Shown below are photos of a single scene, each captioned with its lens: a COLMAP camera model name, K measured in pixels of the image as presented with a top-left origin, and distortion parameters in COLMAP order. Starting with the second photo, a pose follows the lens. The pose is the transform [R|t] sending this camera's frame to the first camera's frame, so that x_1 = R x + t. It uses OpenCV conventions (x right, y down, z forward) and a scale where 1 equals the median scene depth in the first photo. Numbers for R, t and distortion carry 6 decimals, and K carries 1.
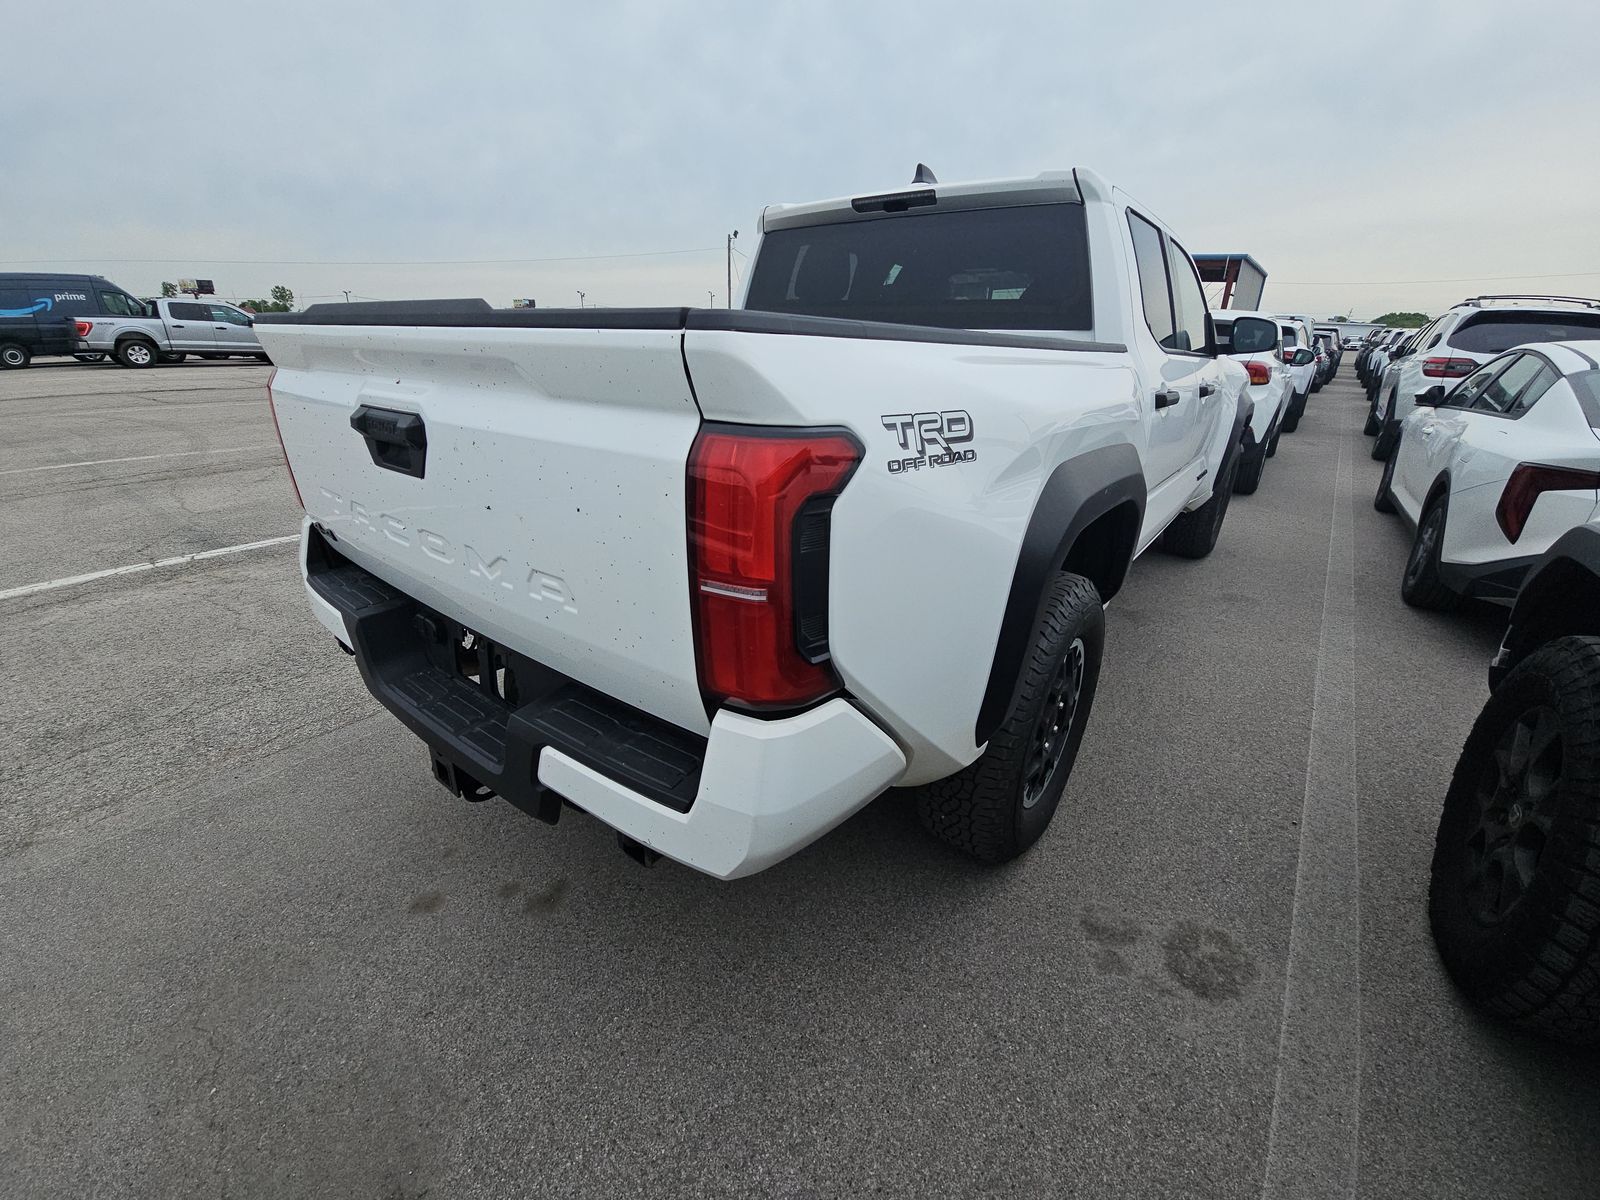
lens RADIAL K [[652.2, 0, 798.0], [0, 652.2, 595.8], [0, 0, 1]] dist [0.001291, -0.010489]
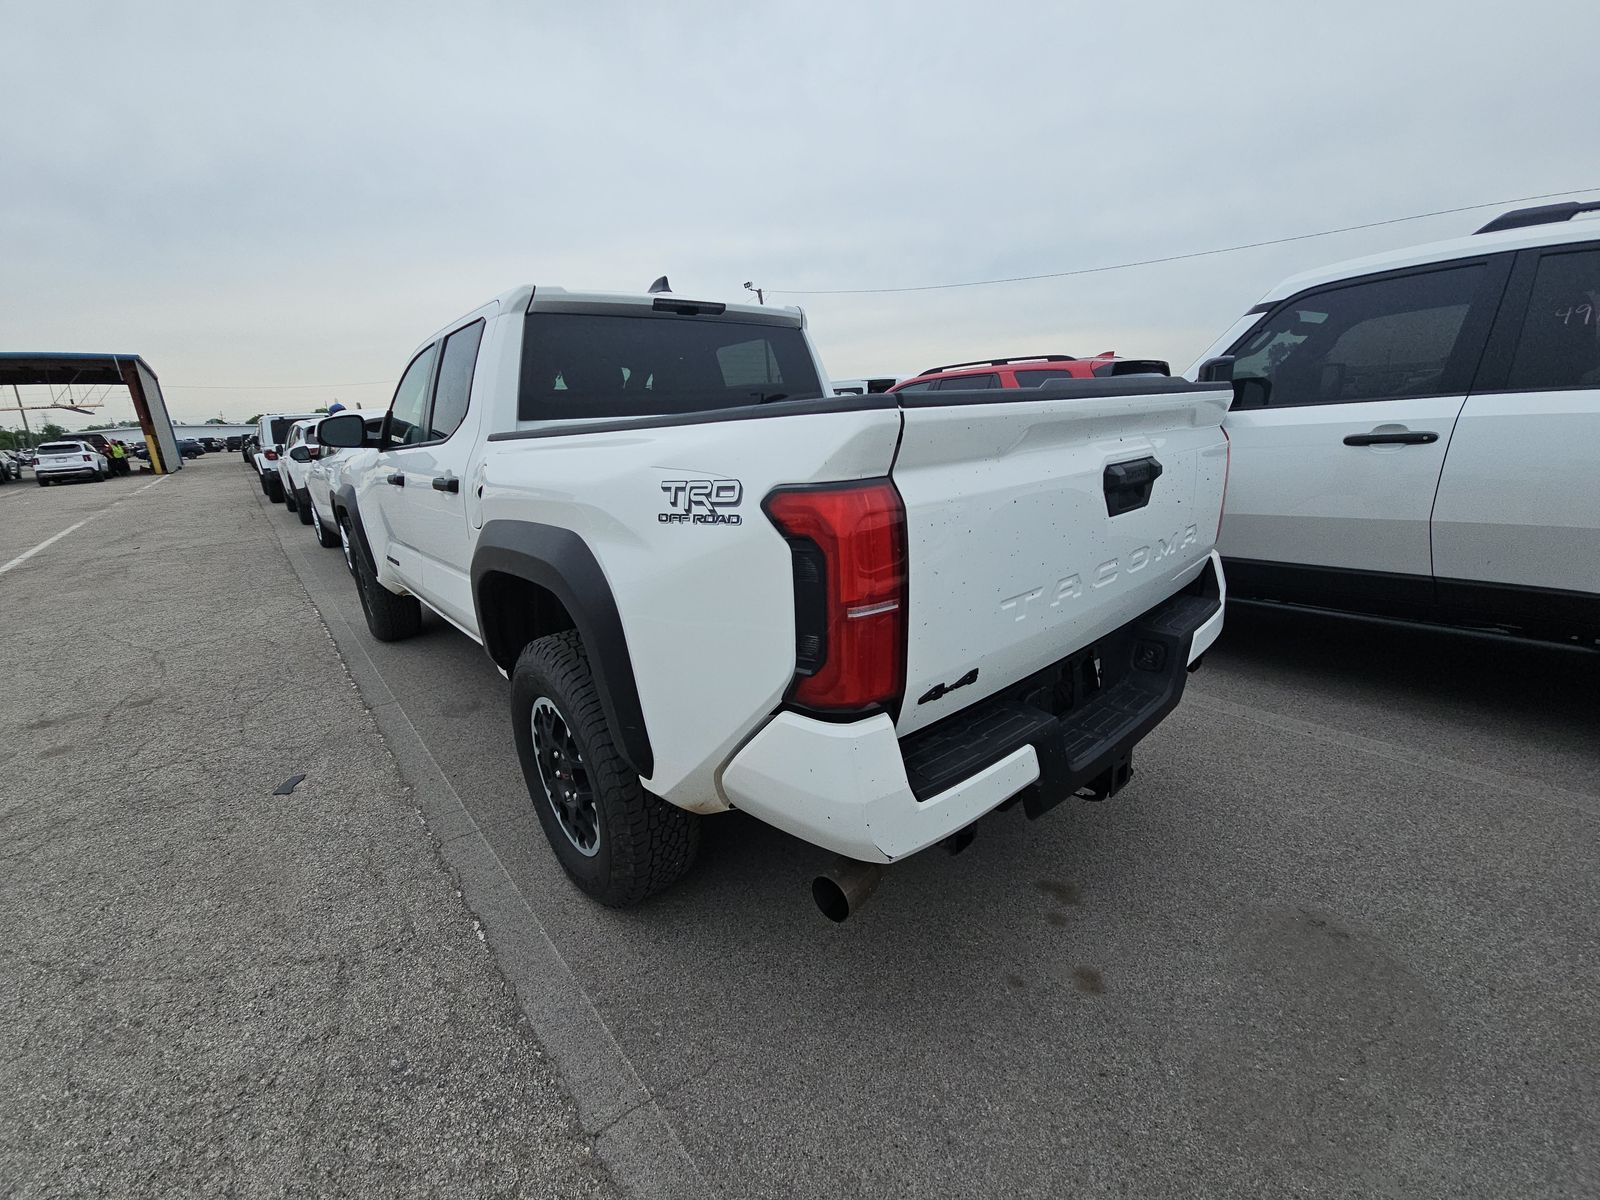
lens RADIAL K [[652.2, 0, 798.0], [0, 652.2, 595.8], [0, 0, 1]] dist [0.001291, -0.010489]
pose [[0.192064, -0.292670, 0.936726, -0.912485], [0.416863, 0.888436, 0.192110, -0.259754], [-0.888446, 0.353589, 0.292640, 0.592926]]
